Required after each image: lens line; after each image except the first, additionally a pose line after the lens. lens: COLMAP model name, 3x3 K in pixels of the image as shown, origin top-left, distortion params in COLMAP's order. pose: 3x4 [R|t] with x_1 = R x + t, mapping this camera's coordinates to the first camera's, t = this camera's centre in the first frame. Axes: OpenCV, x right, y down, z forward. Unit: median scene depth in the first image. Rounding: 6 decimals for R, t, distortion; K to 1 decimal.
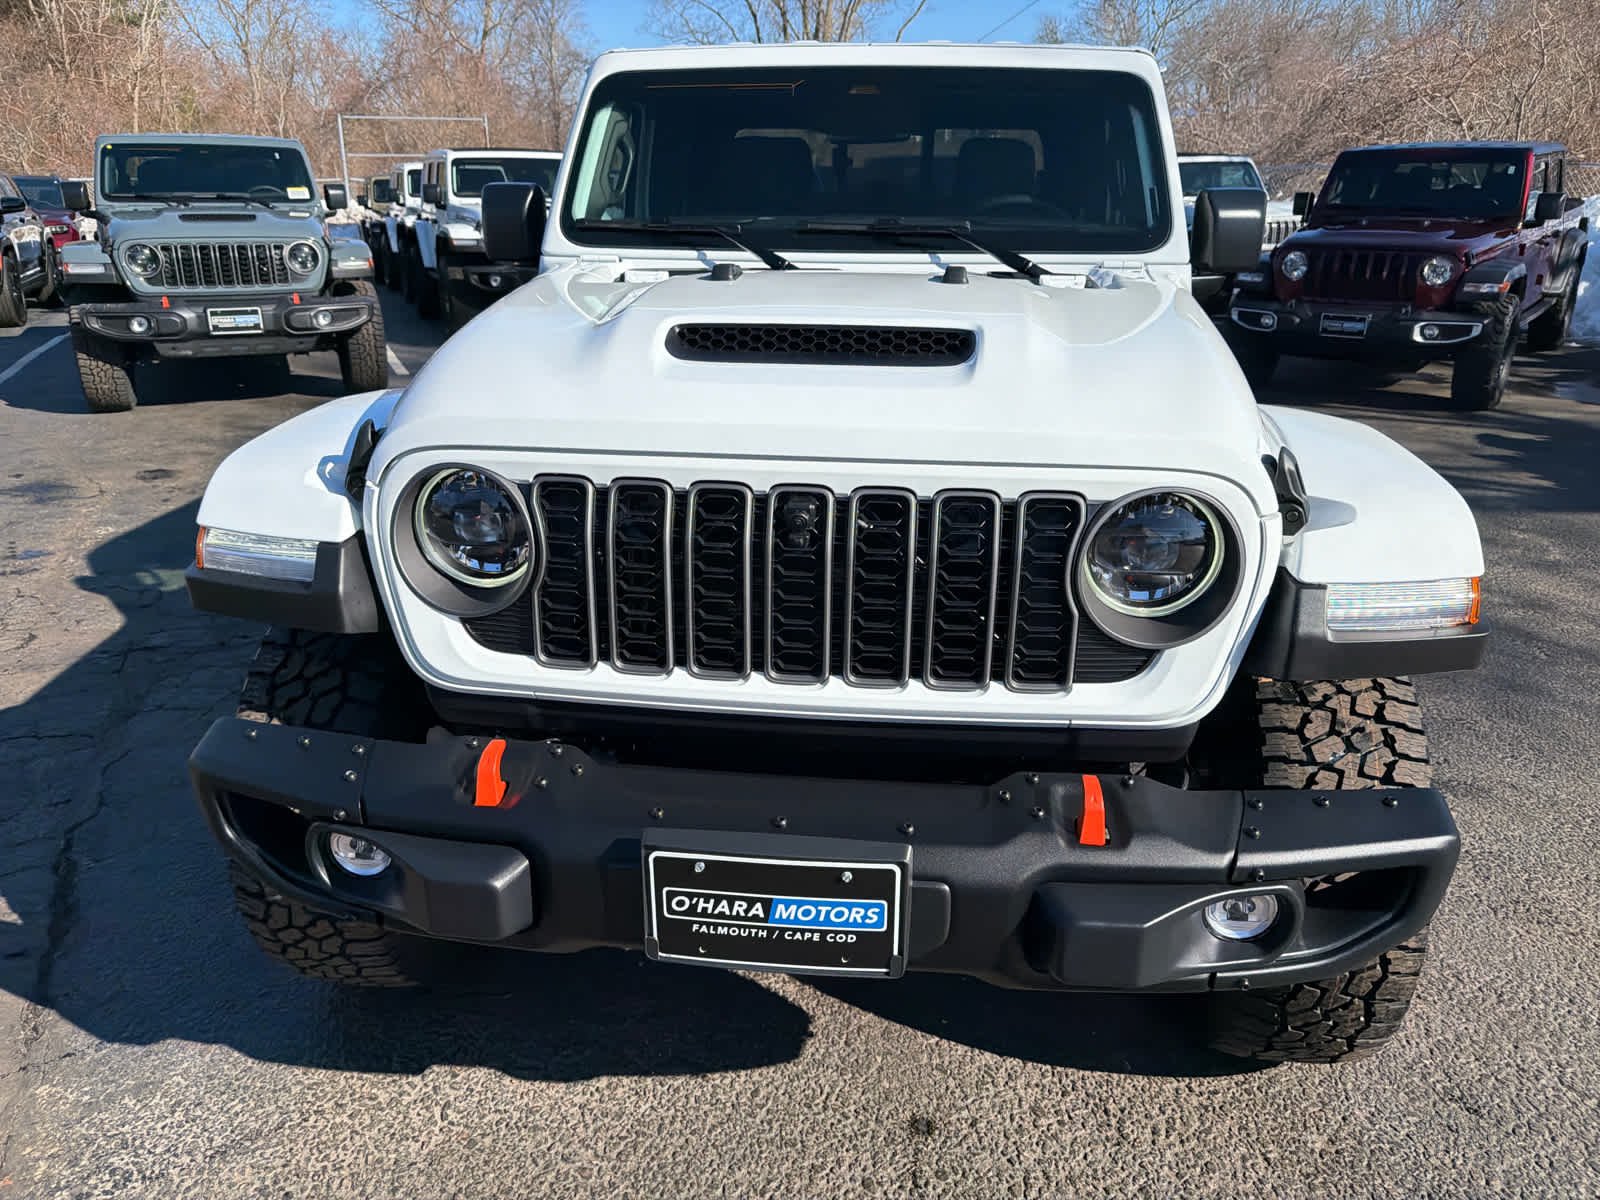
lens RADIAL K [[1109.6, 0, 801.4], [0, 1109.6, 608.5], [0, 0, 1]] dist [0.028408, -0.022761]
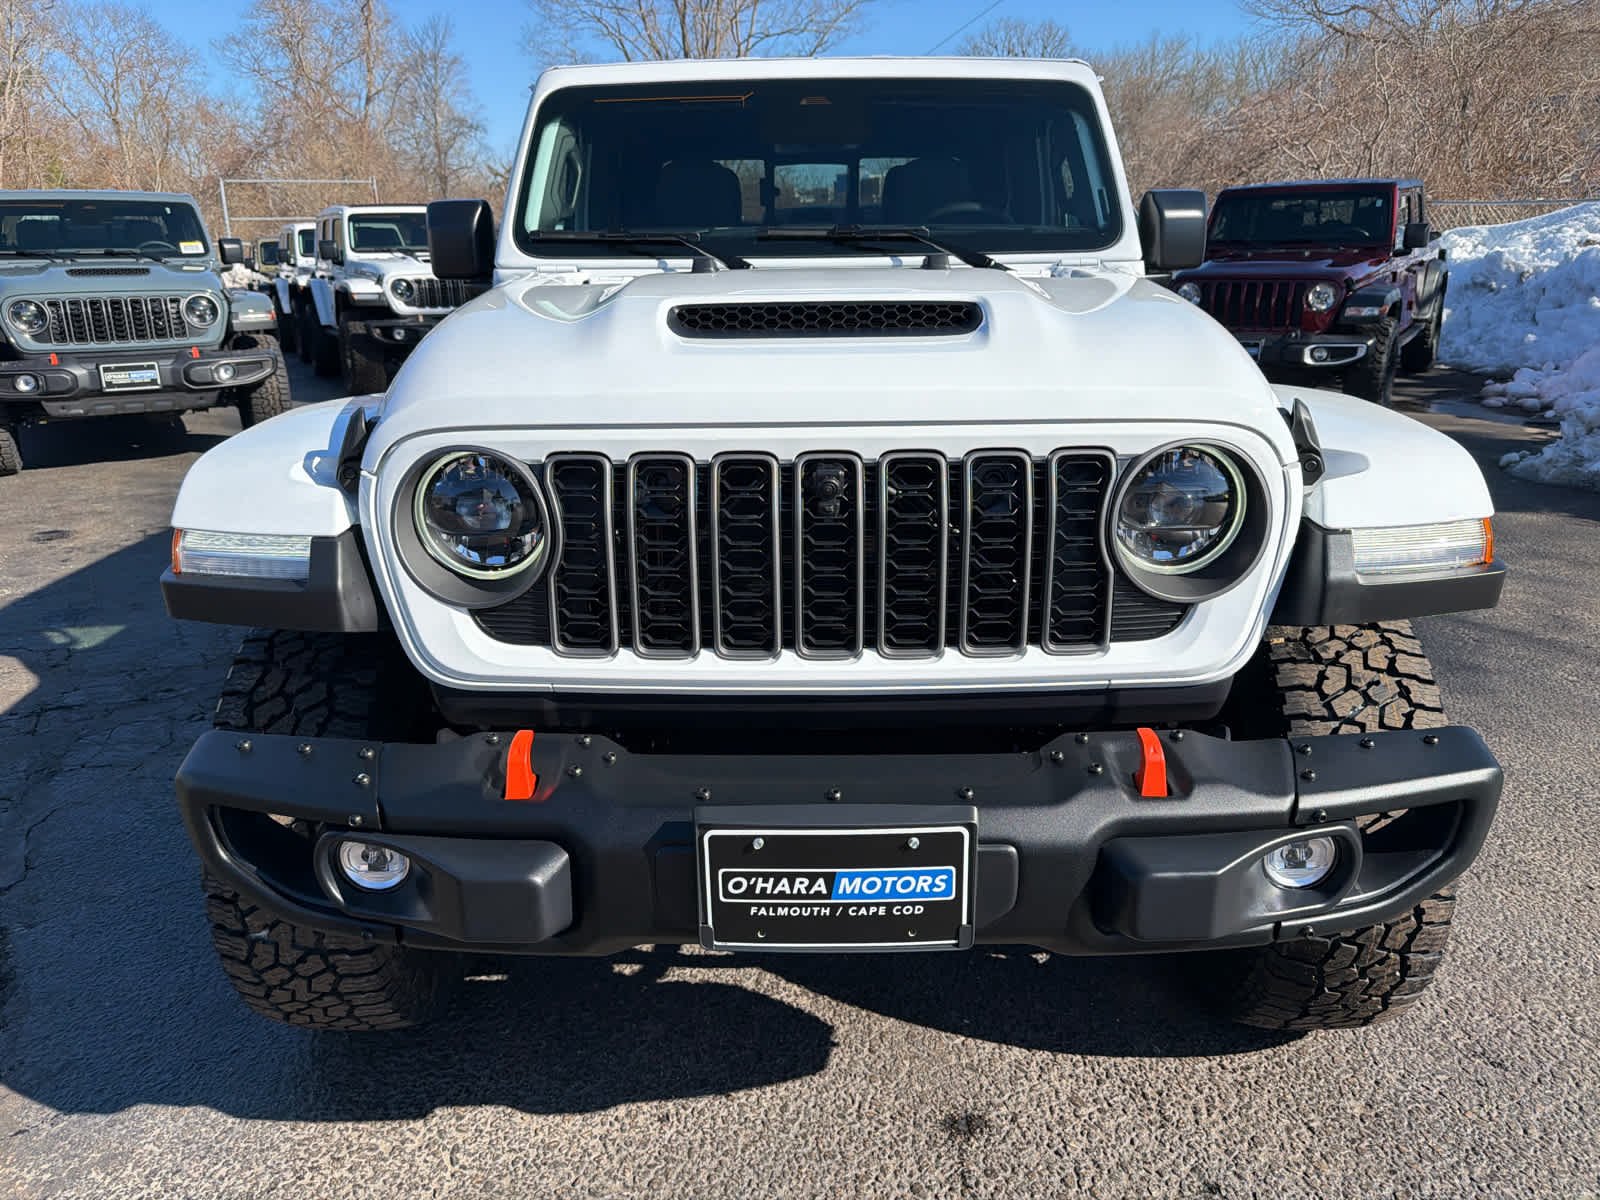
lens RADIAL K [[1109.6, 0, 801.4], [0, 1109.6, 608.5], [0, 0, 1]] dist [0.028408, -0.022761]
pose [[0.995309, -0.048283, 0.083840, -0.091131], [0.052252, 0.997583, -0.045807, 0.056614], [-0.081426, 0.049972, 0.995426, 0.031529]]
